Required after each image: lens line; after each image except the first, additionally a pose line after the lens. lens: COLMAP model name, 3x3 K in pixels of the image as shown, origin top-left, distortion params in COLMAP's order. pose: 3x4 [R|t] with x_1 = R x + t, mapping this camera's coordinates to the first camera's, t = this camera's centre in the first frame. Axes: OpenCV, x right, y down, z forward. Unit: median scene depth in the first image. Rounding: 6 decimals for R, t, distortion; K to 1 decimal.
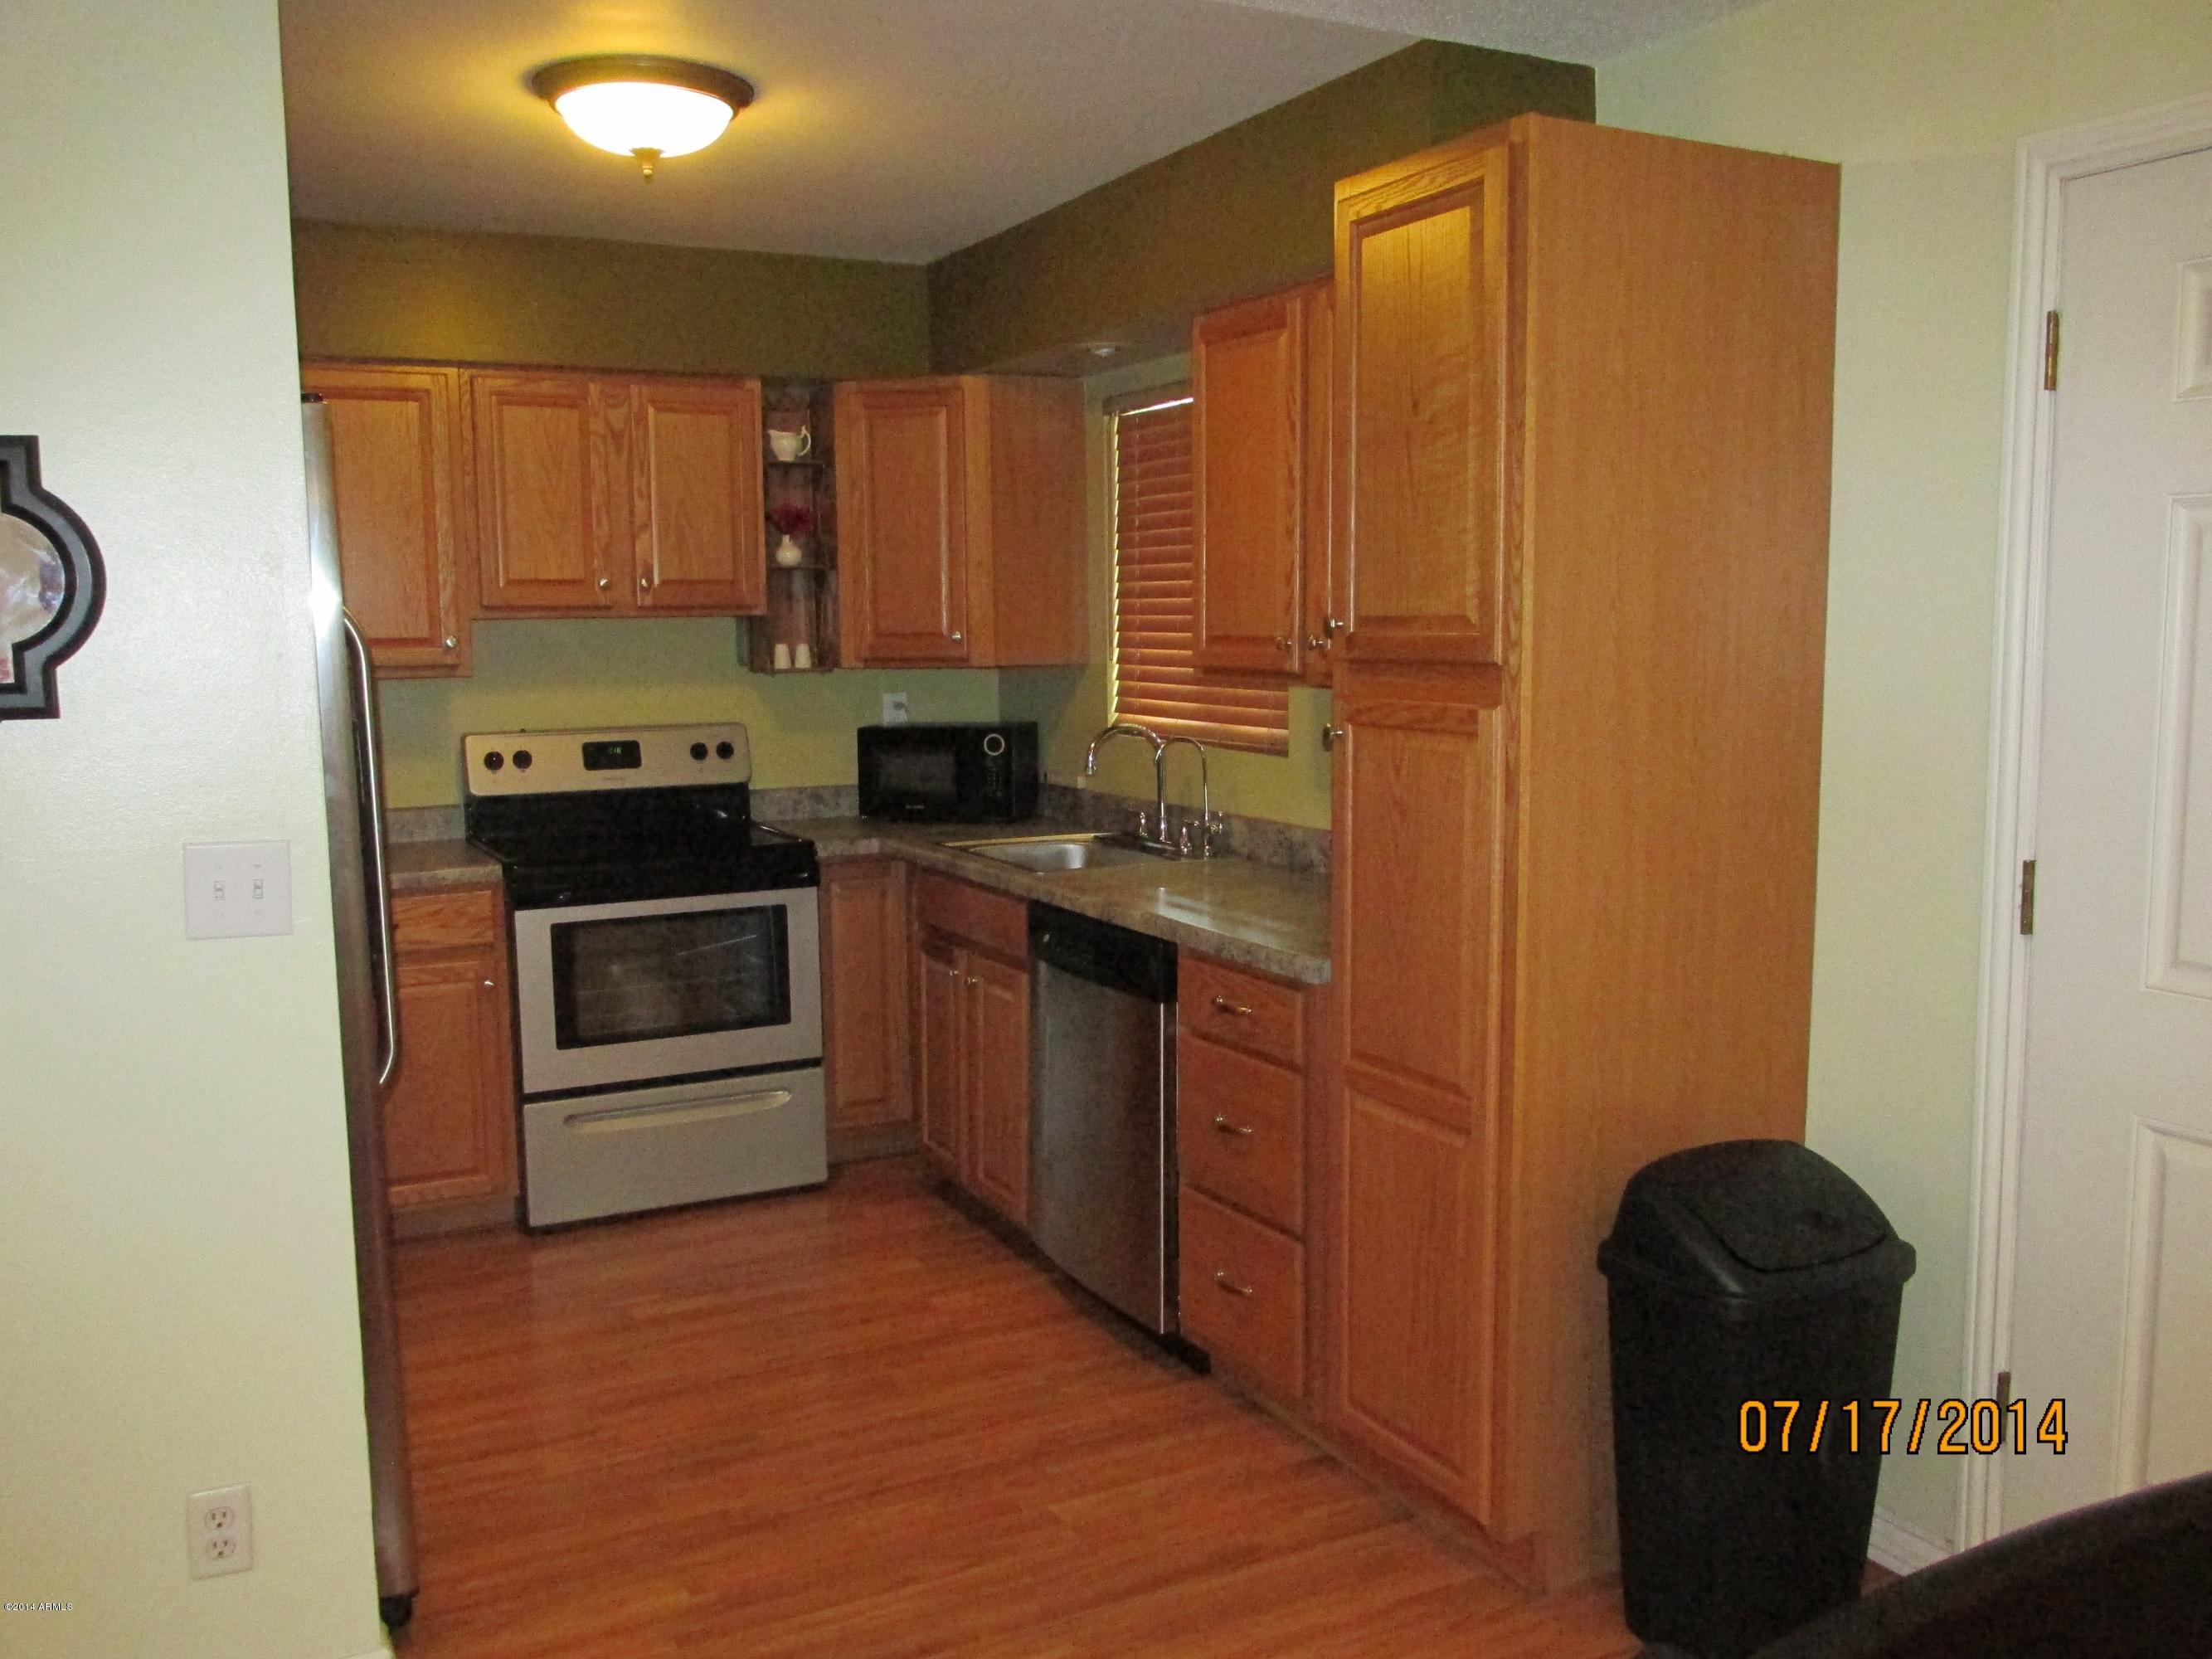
lens RADIAL K [[1808.1, 0, 1100.6], [0, 1808.1, 826.2], [0, 0, 1]] dist [-0.022967, -0.008053]
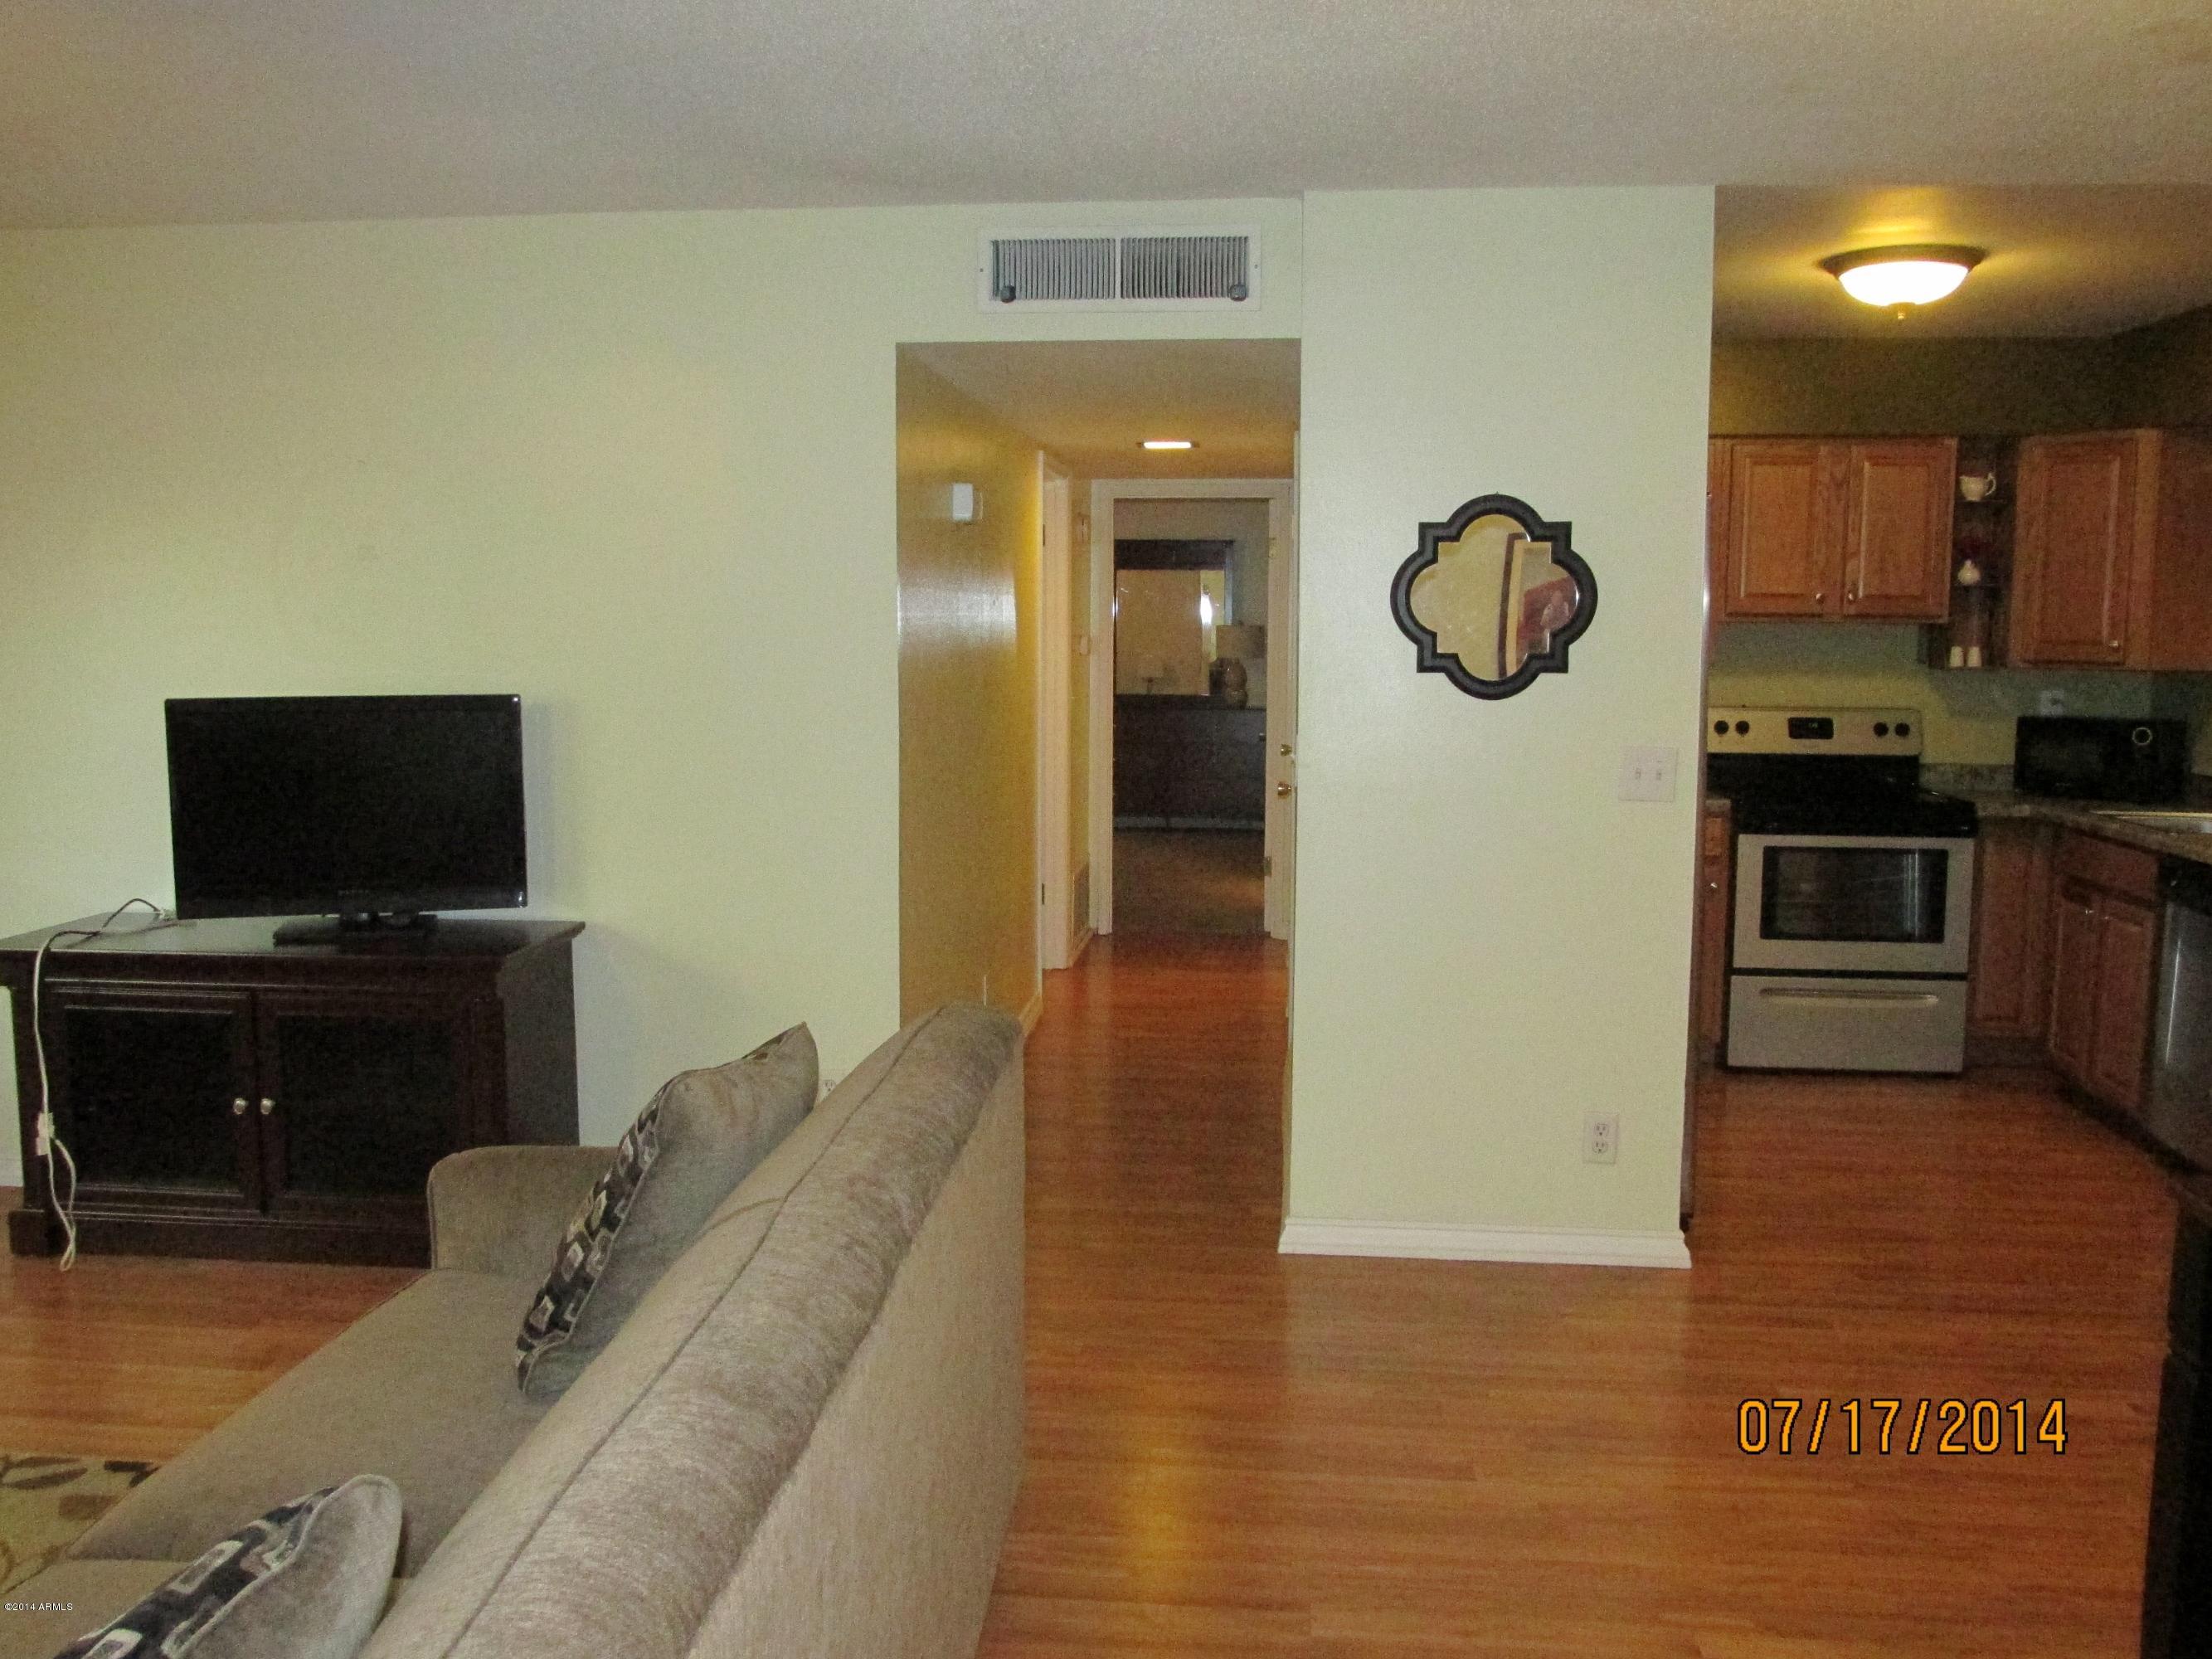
lens RADIAL K [[1808.1, 0, 1120.4], [0, 1808.1, 812.0], [0, 0, 1]] dist [-0.022967, -0.008053]
pose [[0.834678, 0.075500, -0.545539, 0.029196], [-0.079719, 0.996690, 0.015967, 0.042196], [0.544939, 0.030163, 0.837933, -0.380773]]
